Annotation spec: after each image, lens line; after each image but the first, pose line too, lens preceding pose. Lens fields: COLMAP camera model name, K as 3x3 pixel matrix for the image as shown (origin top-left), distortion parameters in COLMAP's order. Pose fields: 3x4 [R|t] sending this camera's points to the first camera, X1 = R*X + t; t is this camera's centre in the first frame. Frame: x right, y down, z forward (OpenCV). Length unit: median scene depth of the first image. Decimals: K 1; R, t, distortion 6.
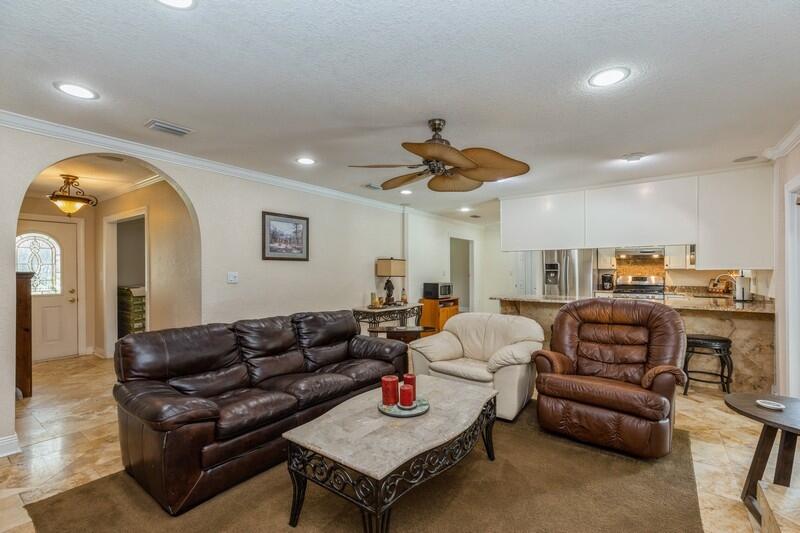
lens RADIAL K [[359.7, 0, 401.8], [0, 359.7, 272.0], [0, 0, 1]] dist [0.002614, -0.000085]
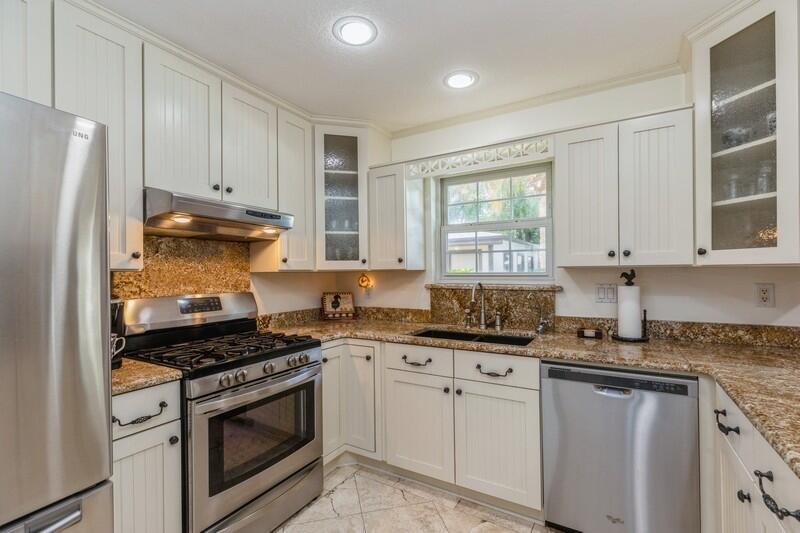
lens RADIAL K [[359.7, 0, 401.8], [0, 359.7, 272.0], [0, 0, 1]] dist [0.002614, -0.000085]
pose [[-0.094707, 0.003408, 0.995499, 0.513086], [0.015007, 0.999885, -0.001995, -0.006704], [-0.995392, 0.014751, -0.094747, 1.279293]]
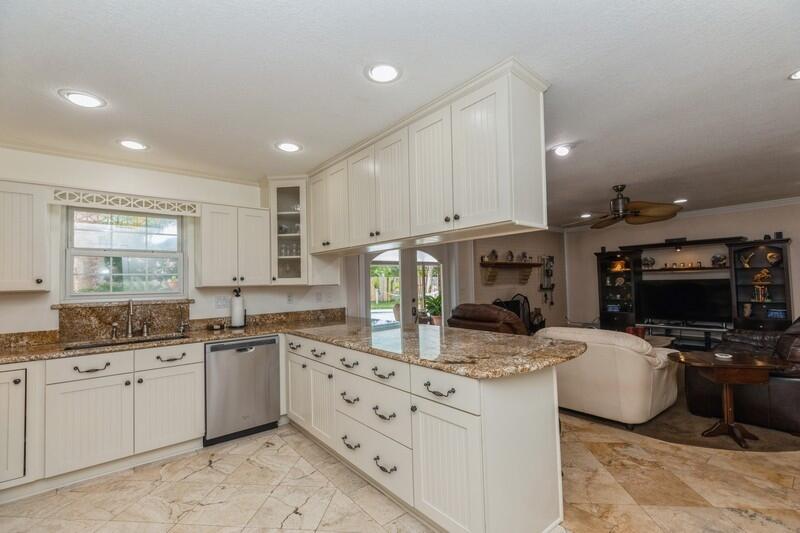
lens RADIAL K [[354.3, 0, 403.0], [0, 354.3, 272.1], [0, 0, 1]] dist [0.001459, -0.000122]
pose [[-0.969063, 0.033600, 0.244514, 0.389083], [0.027876, 0.999251, -0.026834, -0.009282], [-0.245232, -0.019187, -0.969274, 1.613741]]
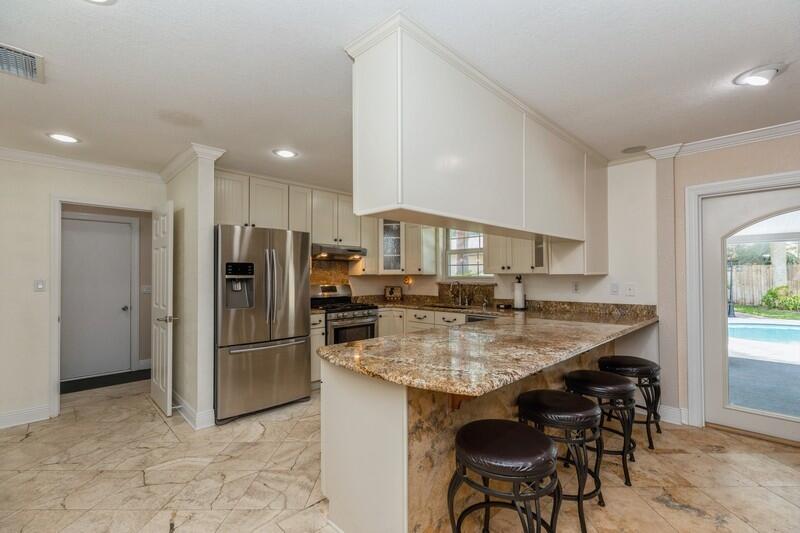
lens RADIAL K [[359.7, 0, 401.8], [0, 359.7, 272.0], [0, 0, 1]] dist [0.002614, -0.000085]
pose [[0.158614, 0.012017, 0.987268, -0.009617], [0.007645, 0.999881, -0.013398, -0.004593], [-0.987311, 0.009673, 0.158503, 1.112849]]
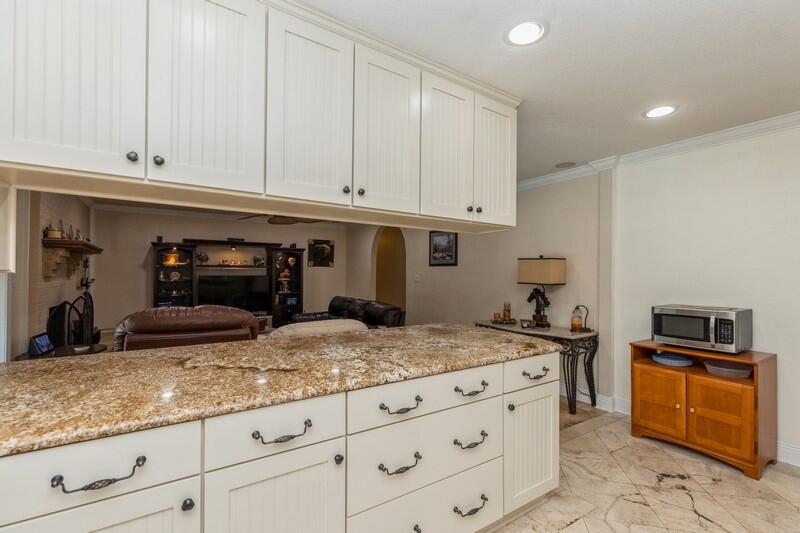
lens RADIAL K [[359.7, 0, 401.8], [0, 359.7, 272.0], [0, 0, 1]] dist [0.002614, -0.000085]
pose [[-0.344356, -0.003707, -0.938832, 0.871841], [-0.009101, 0.999958, -0.000610, -0.008573], [0.938795, 0.008335, -0.344376, 1.248086]]
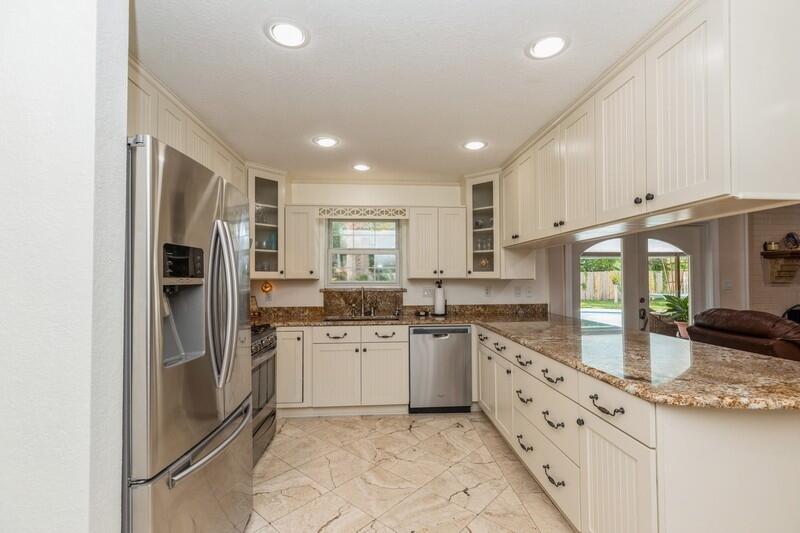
lens RADIAL K [[359.7, 0, 401.8], [0, 359.7, 272.0], [0, 0, 1]] dist [0.002614, -0.000085]
pose [[-0.643538, 0.020585, 0.765137, 0.319729], [0.008457, 0.999769, -0.019784, -0.008633], [-0.765367, -0.006260, -0.643563, 1.586318]]
